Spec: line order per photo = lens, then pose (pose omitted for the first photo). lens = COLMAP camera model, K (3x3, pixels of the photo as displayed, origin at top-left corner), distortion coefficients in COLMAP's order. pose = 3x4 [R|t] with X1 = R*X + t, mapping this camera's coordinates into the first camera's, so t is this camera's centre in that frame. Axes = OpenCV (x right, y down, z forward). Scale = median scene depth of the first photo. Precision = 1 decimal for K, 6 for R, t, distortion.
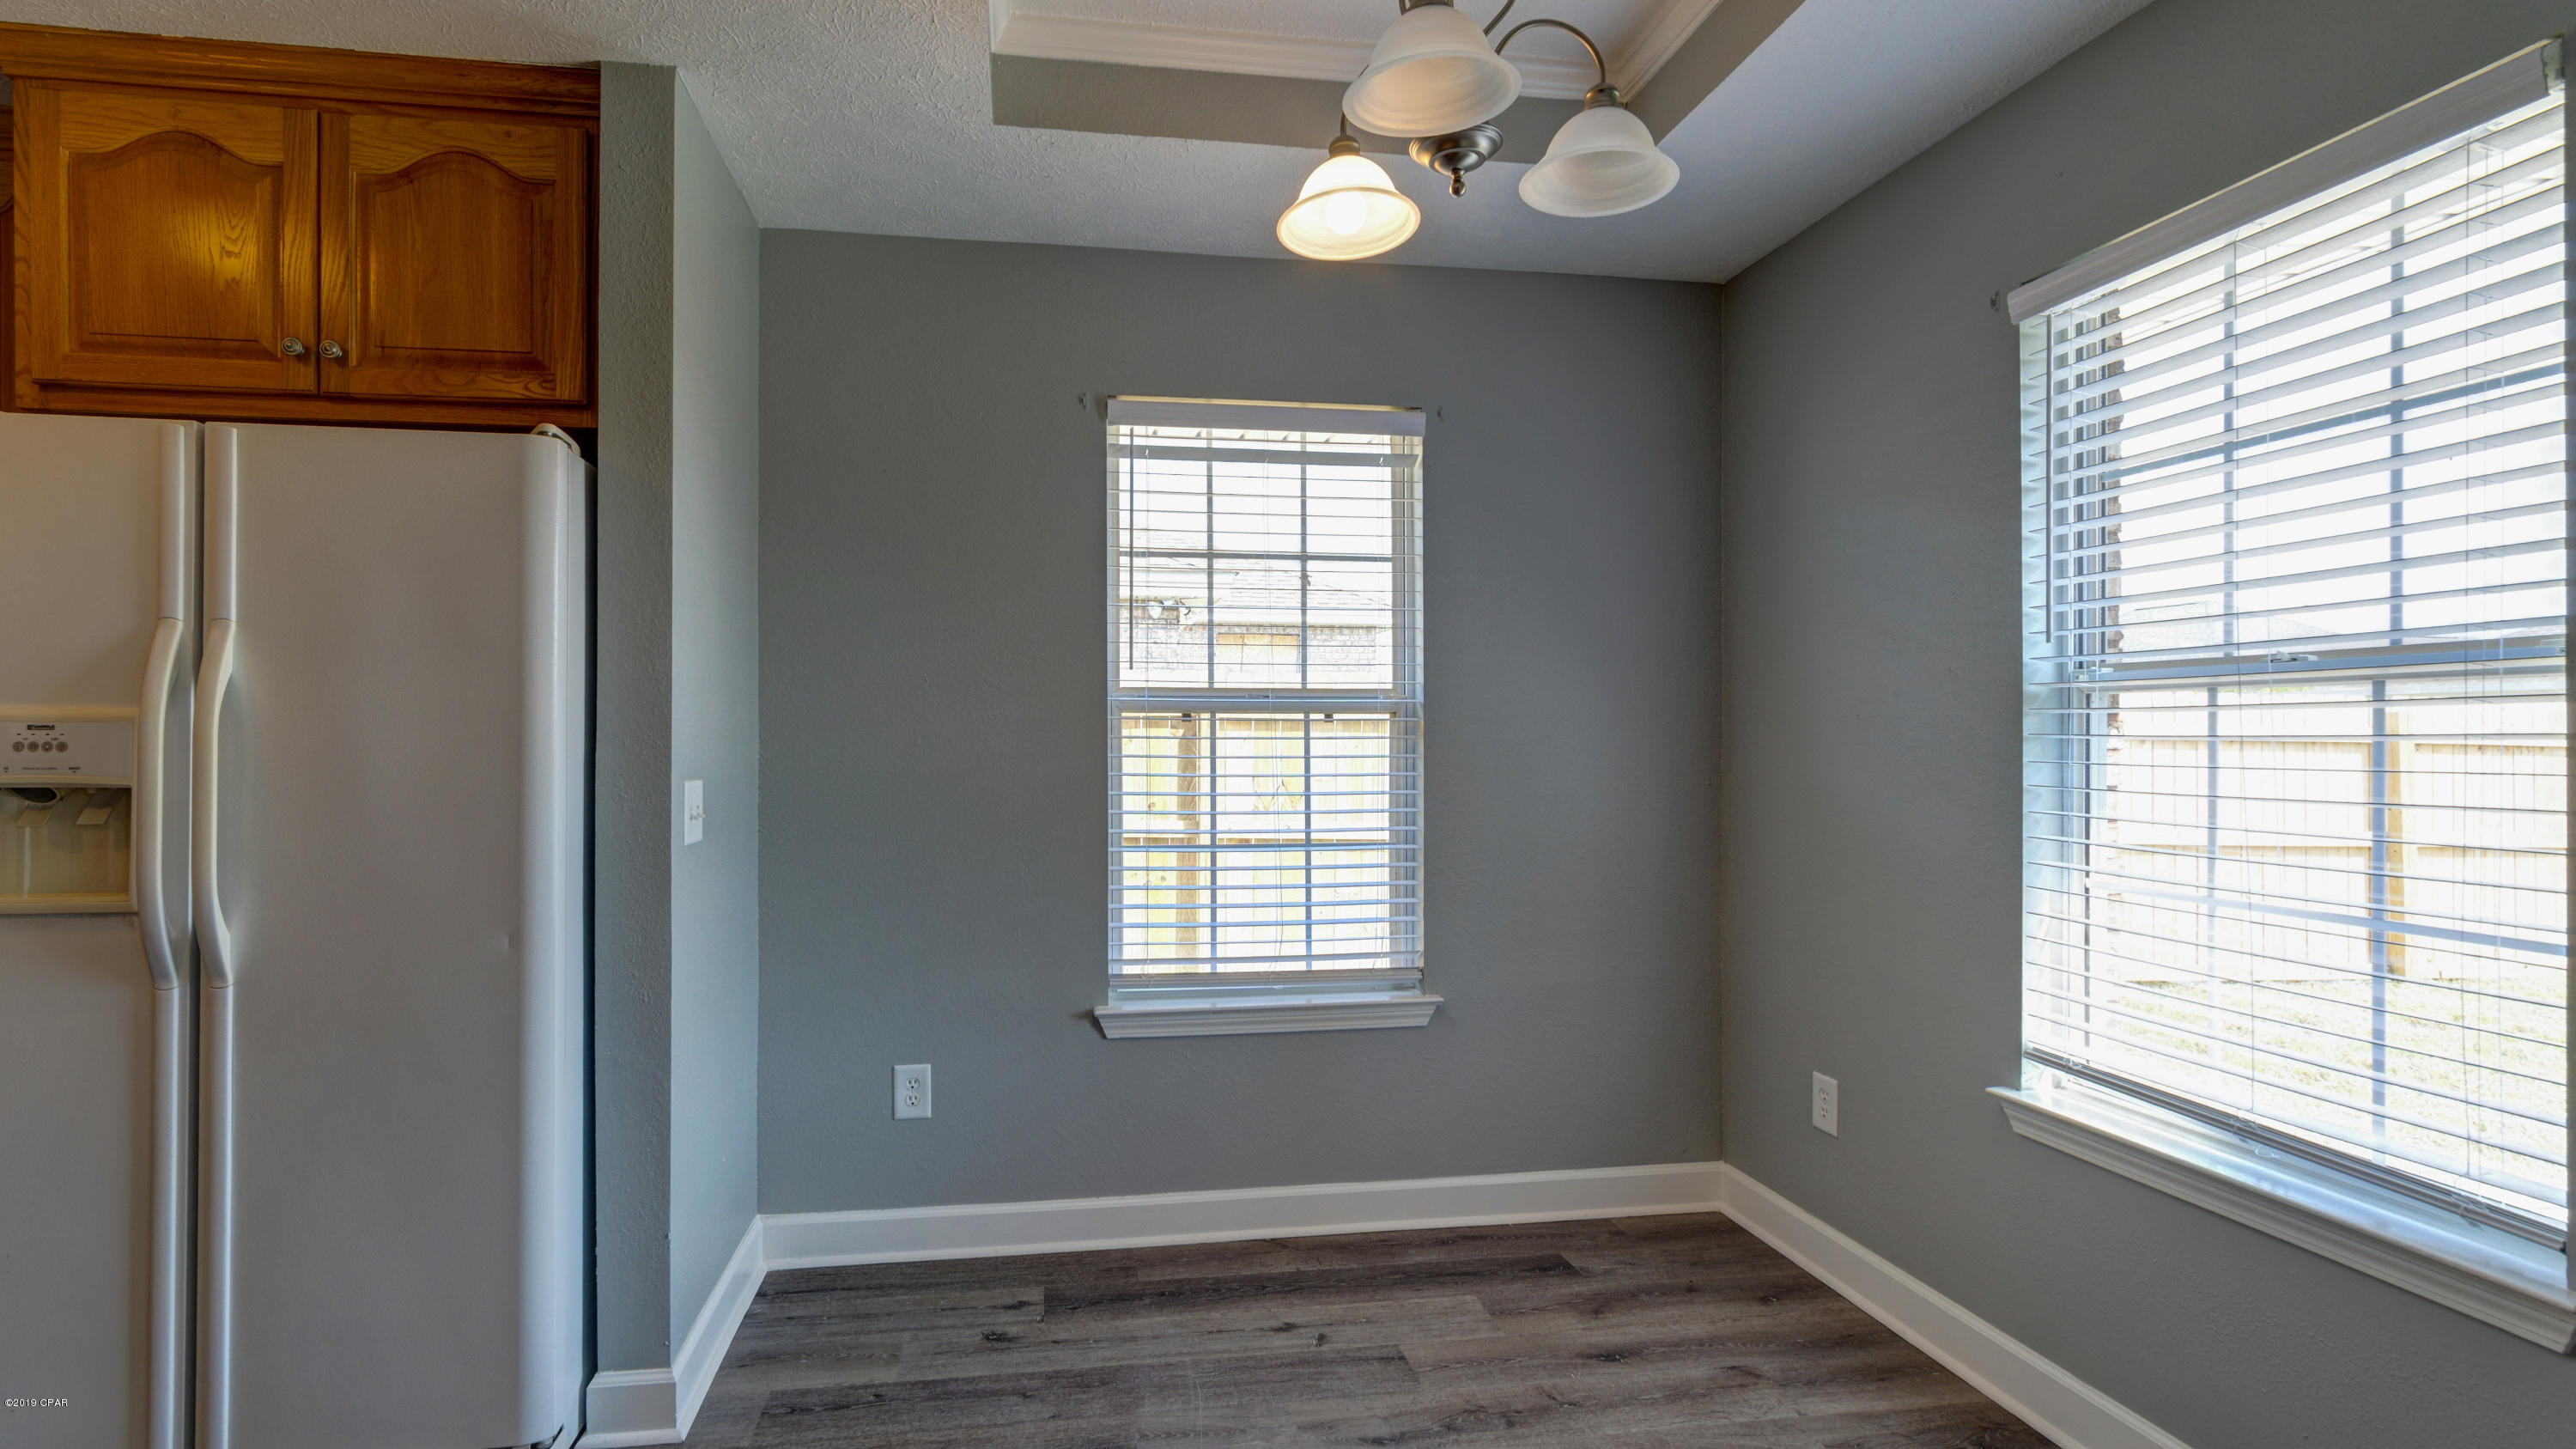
lens RADIAL K [[1193.8, 0, 1232.4], [0, 1193.8, 734.7], [0, 0, 1]] dist [0.000059, 0.000168]
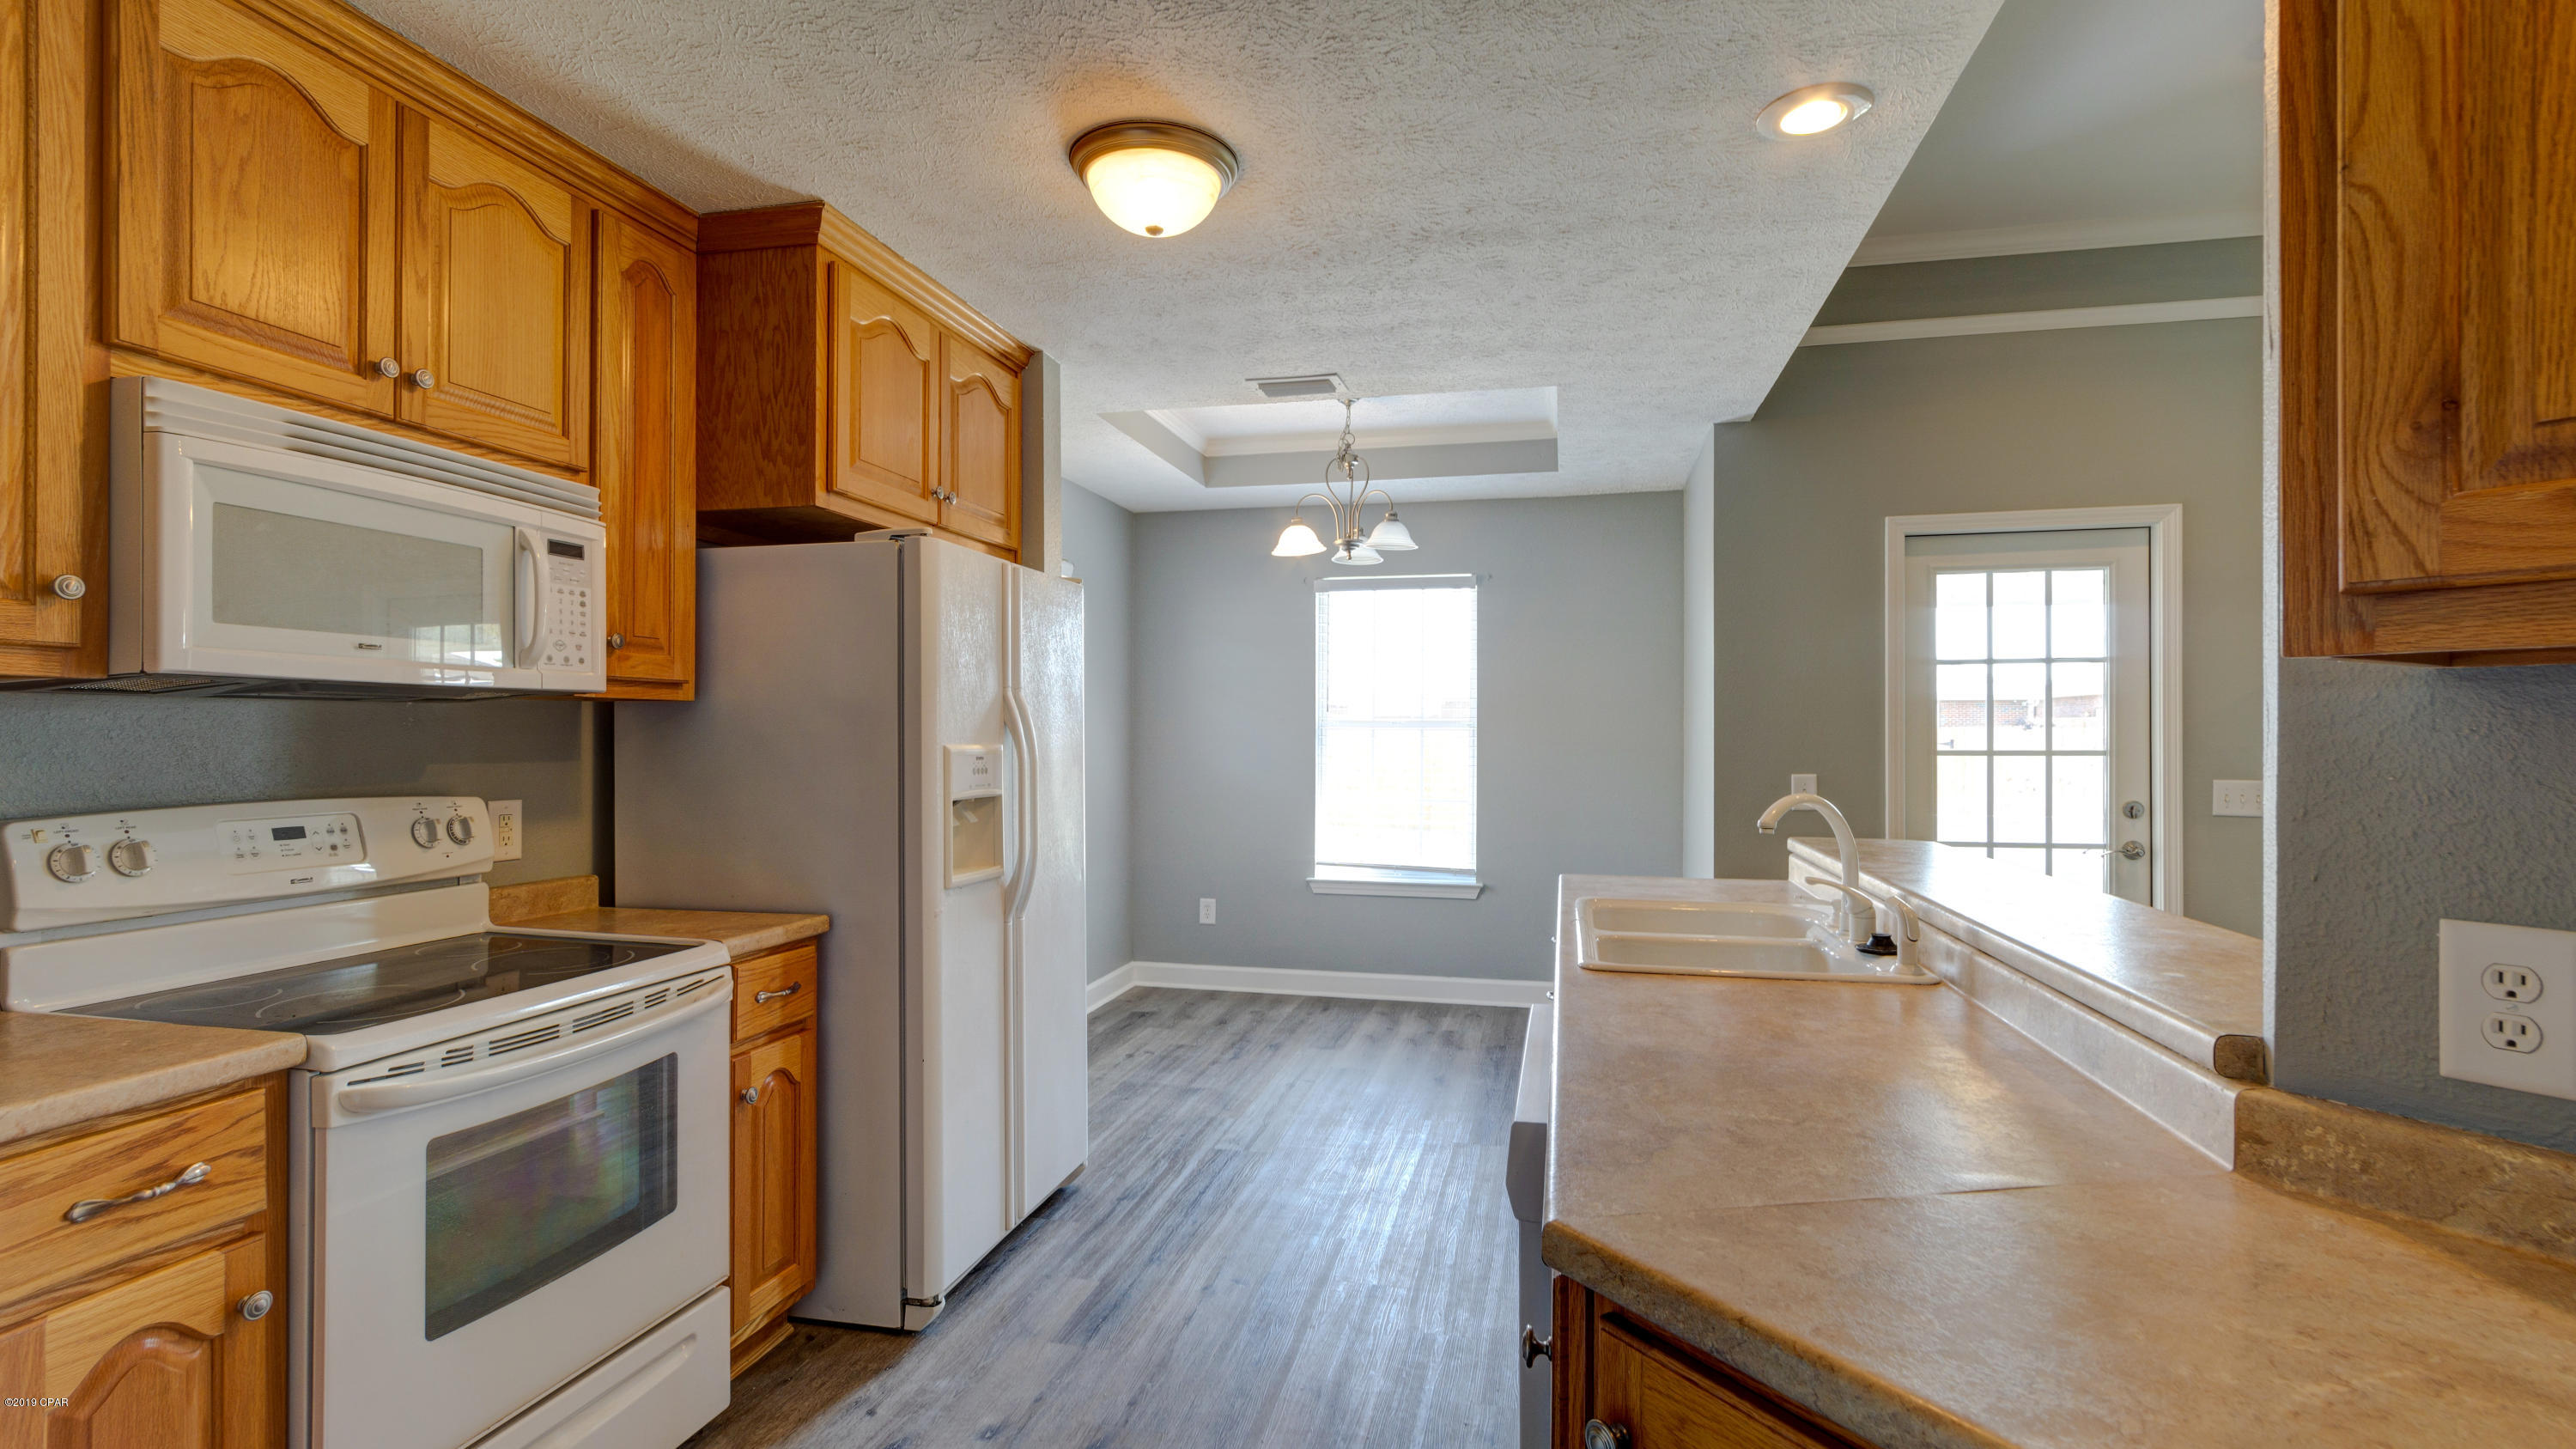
lens RADIAL K [[1198.7, 0, 1288.0], [0, 1198.7, 724.5], [0, 0, 1]] dist [-0.001201, 0.000021]
pose [[0.367649, 0.005729, 0.929947, -1.930345], [-0.006795, 0.999971, -0.003474, -0.038500], [-0.929940, -0.005042, 0.367677, 0.061929]]
